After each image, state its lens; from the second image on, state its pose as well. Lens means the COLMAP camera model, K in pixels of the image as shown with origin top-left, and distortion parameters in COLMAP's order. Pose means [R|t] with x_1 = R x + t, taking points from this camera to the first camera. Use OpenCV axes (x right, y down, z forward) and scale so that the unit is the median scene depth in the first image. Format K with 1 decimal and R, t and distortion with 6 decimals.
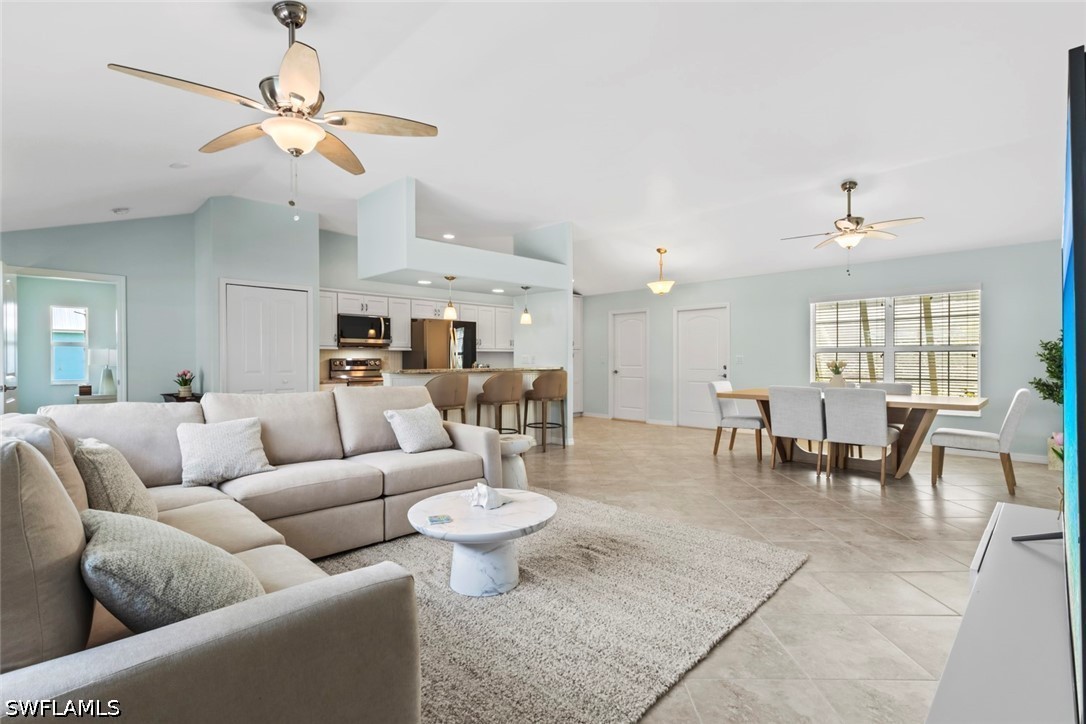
lens RADIAL K [[499.8, 0, 543.8], [0, 499.8, 364.1], [0, 0, 1]] dist [0.005663, -0.001028]
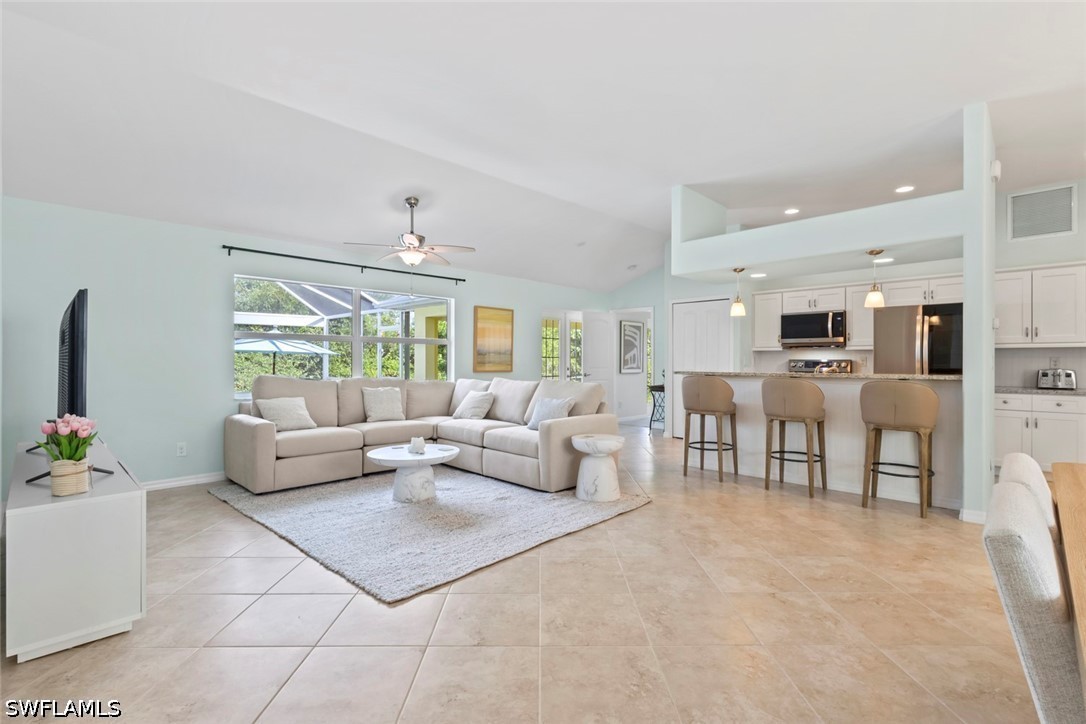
lens RADIAL K [[499.8, 0, 544.8], [0, 499.8, 350.0], [0, 0, 1]] dist [0.005663, -0.001028]
pose [[0.013117, -0.019281, -0.999728, 0.543827], [-0.009223, 0.999769, -0.019403, -0.006551], [0.999871, 0.009475, 0.012936, 0.497502]]
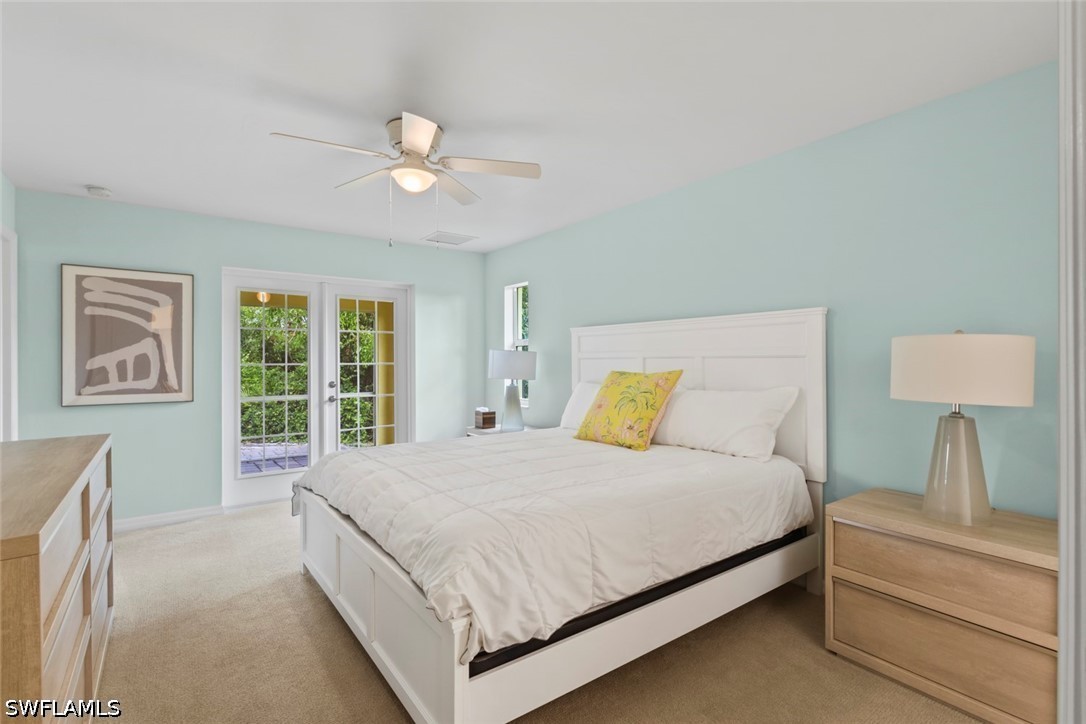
lens RADIAL K [[499.8, 0, 541.6], [0, 499.8, 360.4], [0, 0, 1]] dist [0.005663, -0.001028]
pose [[-0.146142, 0.005083, -0.989251, -0.351412], [-0.006567, 0.999960, 0.006108, -0.023807], [0.989242, 0.007389, -0.146103, 1.235535]]
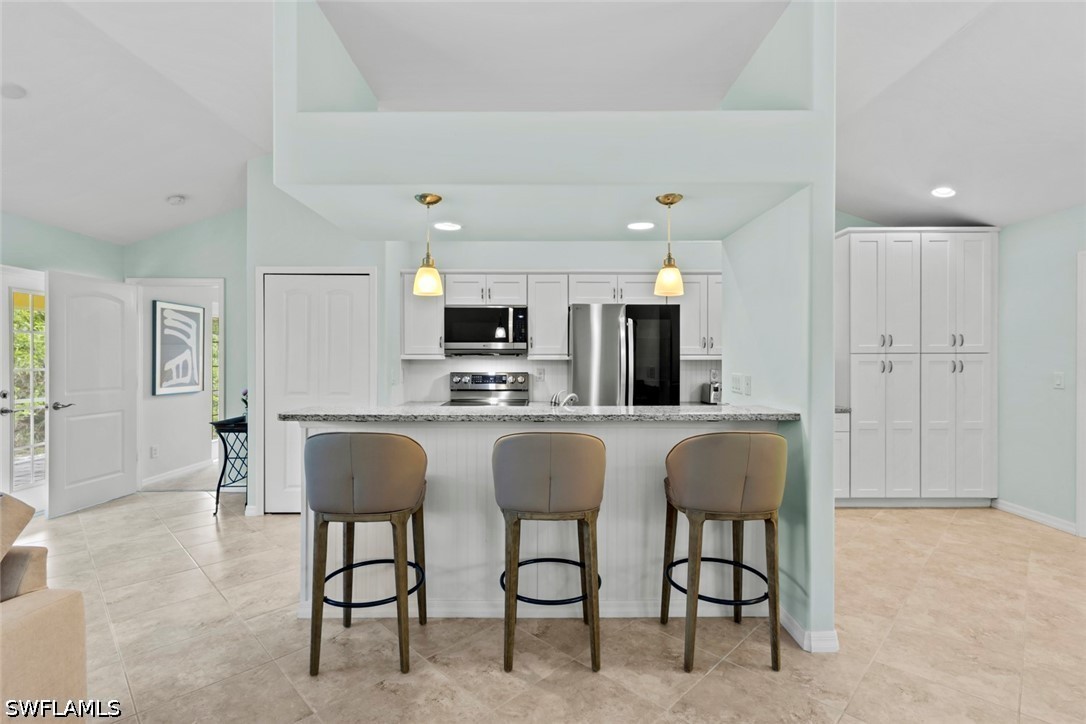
lens RADIAL K [[499.8, 0, 542.6], [0, 499.8, 362.3], [0, 0, 1]] dist [0.005663, -0.001028]
pose [[0.713694, 0.007278, -0.700420, 0.140950], [-0.007931, 0.999966, 0.002309, -0.027151], [0.700413, 0.003908, 0.713727, 0.589731]]
